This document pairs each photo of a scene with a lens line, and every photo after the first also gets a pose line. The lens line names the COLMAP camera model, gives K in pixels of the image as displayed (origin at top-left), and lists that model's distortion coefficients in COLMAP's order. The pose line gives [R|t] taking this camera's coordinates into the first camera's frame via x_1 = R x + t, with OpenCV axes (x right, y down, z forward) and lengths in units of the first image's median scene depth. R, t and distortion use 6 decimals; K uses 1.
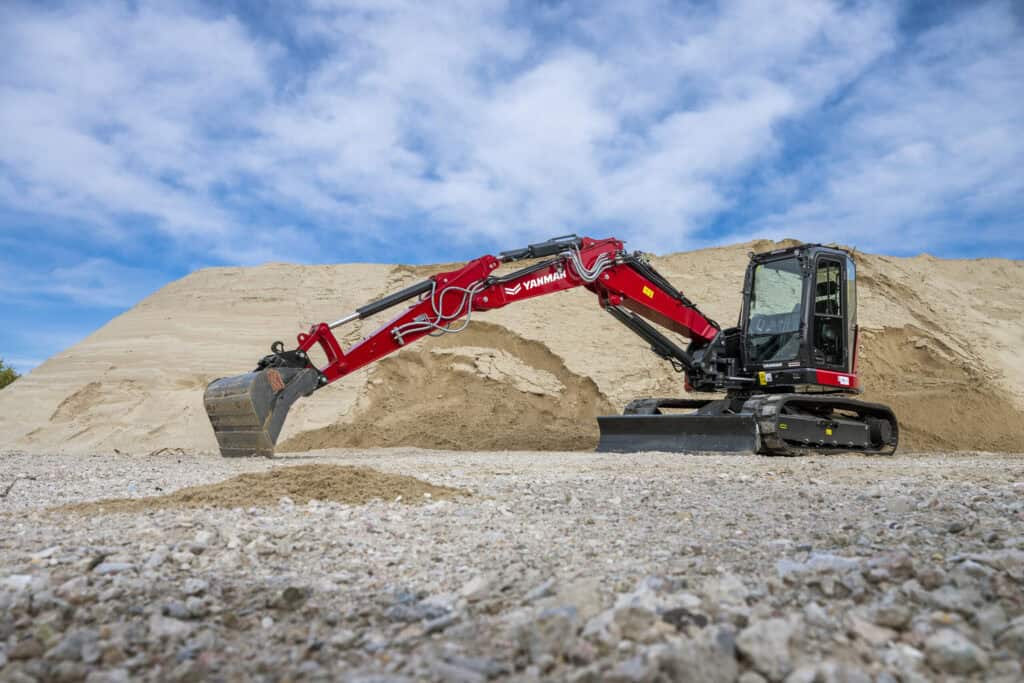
lens RADIAL K [[827.2, 0, 512.0], [0, 827.2, 341.5], [0, 0, 1]] dist [-0.000200, -0.000064]
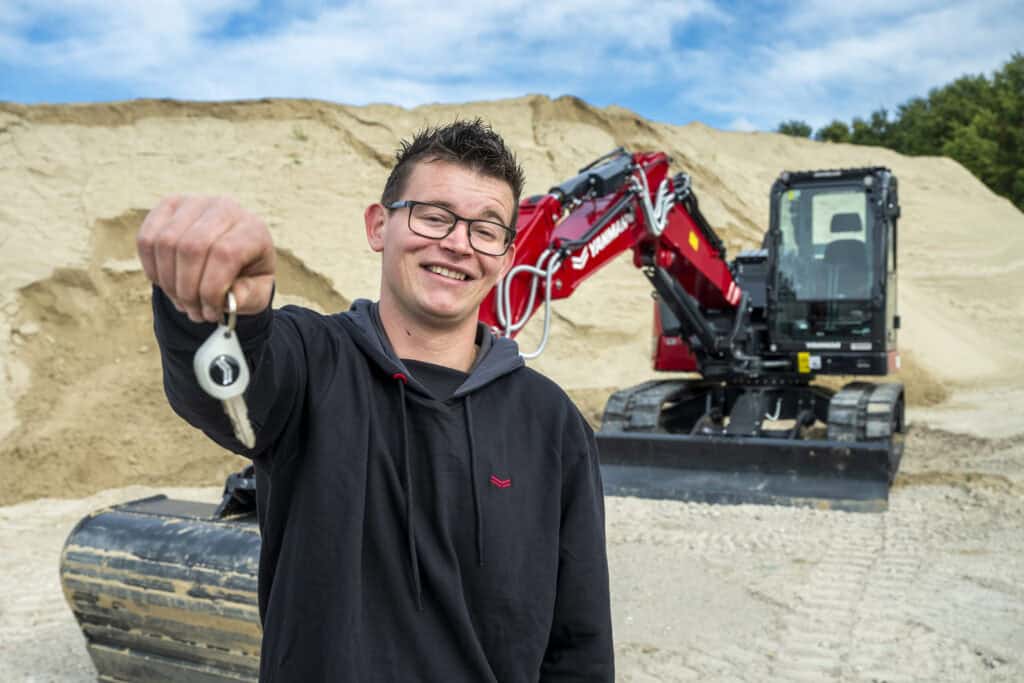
lens RADIAL K [[1049.9, 0, 512.0], [0, 1049.9, 341.5], [0, 0, 1]] dist [0.008758, 0.009135]
pose [[0.895454, -0.039713, 0.443380, -0.187430], [-0.028905, 0.988724, 0.146935, -0.058988], [-0.444216, -0.144389, 0.884208, 0.217313]]
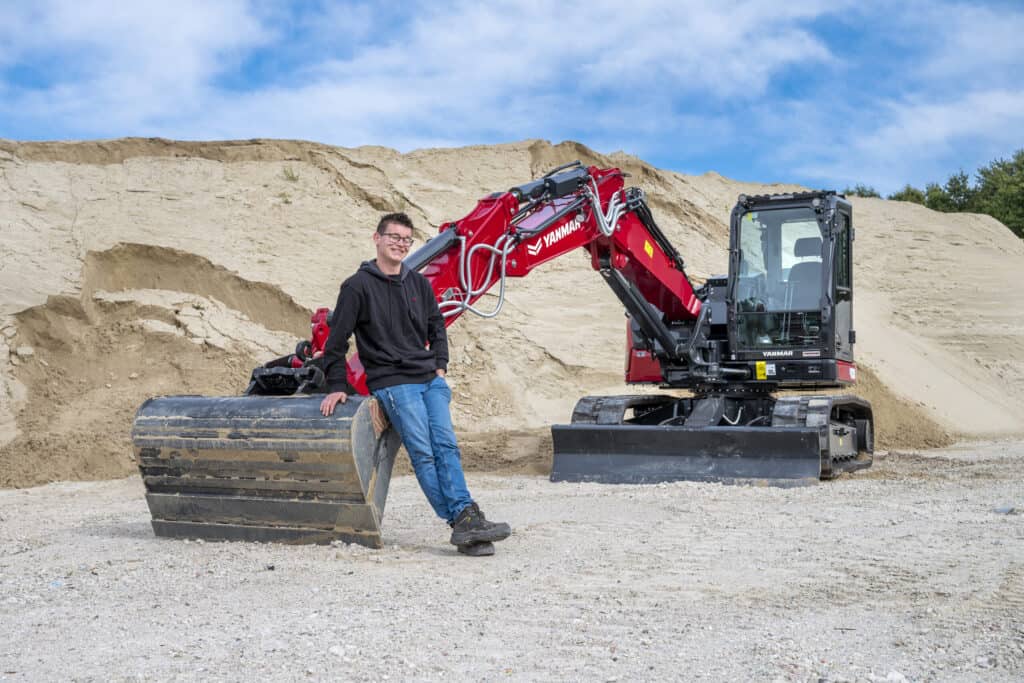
lens RADIAL K [[1260.5, 0, 512.0], [0, 1260.5, 341.5], [0, 0, 1]] dist [0.005332, -0.008909]
pose [[0.900991, 0.006579, 0.433788, -0.240450], [-0.037883, 0.997259, 0.063558, -0.027611], [-0.432180, -0.073698, 0.898771, 0.059487]]
